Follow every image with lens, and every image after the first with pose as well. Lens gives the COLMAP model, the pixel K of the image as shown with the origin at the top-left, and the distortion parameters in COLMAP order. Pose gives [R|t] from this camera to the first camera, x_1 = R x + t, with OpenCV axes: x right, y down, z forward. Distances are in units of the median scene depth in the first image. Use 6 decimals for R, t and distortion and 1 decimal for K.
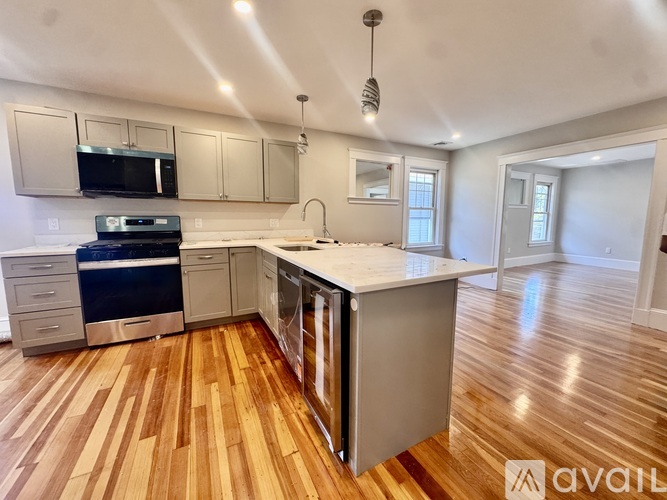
lens RADIAL K [[268.6, 0, 332.6], [0, 268.6, 249.6], [0, 0, 1]] dist [-0.002580, 0.000631]
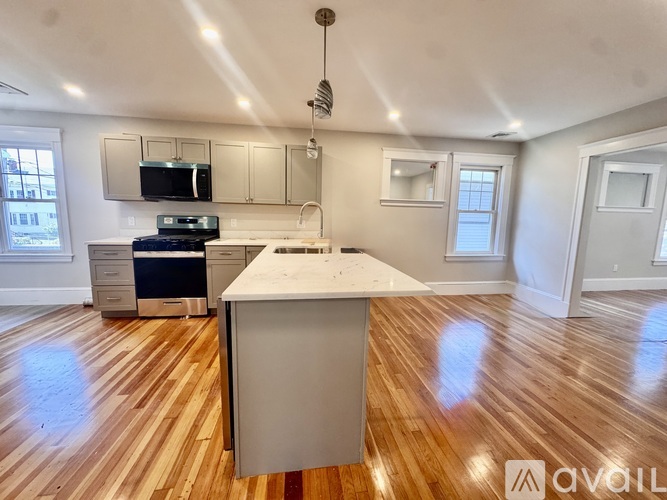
lens RADIAL K [[268.6, 0, 333.4], [0, 268.6, 249.8], [0, 0, 1]] dist [-0.002580, 0.000631]
pose [[0.945056, 0.060450, -0.321272, 0.337618], [-0.058553, 0.998163, 0.015573, -0.031843], [0.321623, 0.004094, 0.946859, 0.066606]]
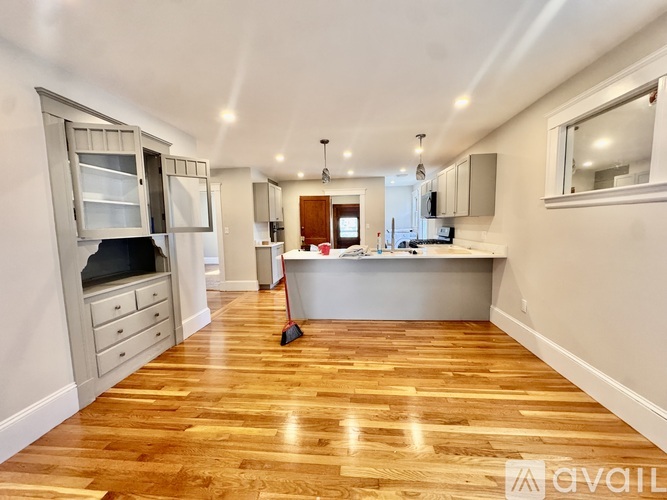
lens RADIAL K [[268.6, 0, 334.1], [0, 268.6, 249.8], [0, 0, 1]] dist [-0.002580, 0.000631]
pose [[-0.535146, 0.093766, -0.839539, 1.259437], [-0.075186, 0.984590, 0.157893, -0.221289], [0.841407, 0.147617, -0.519850, 1.450626]]
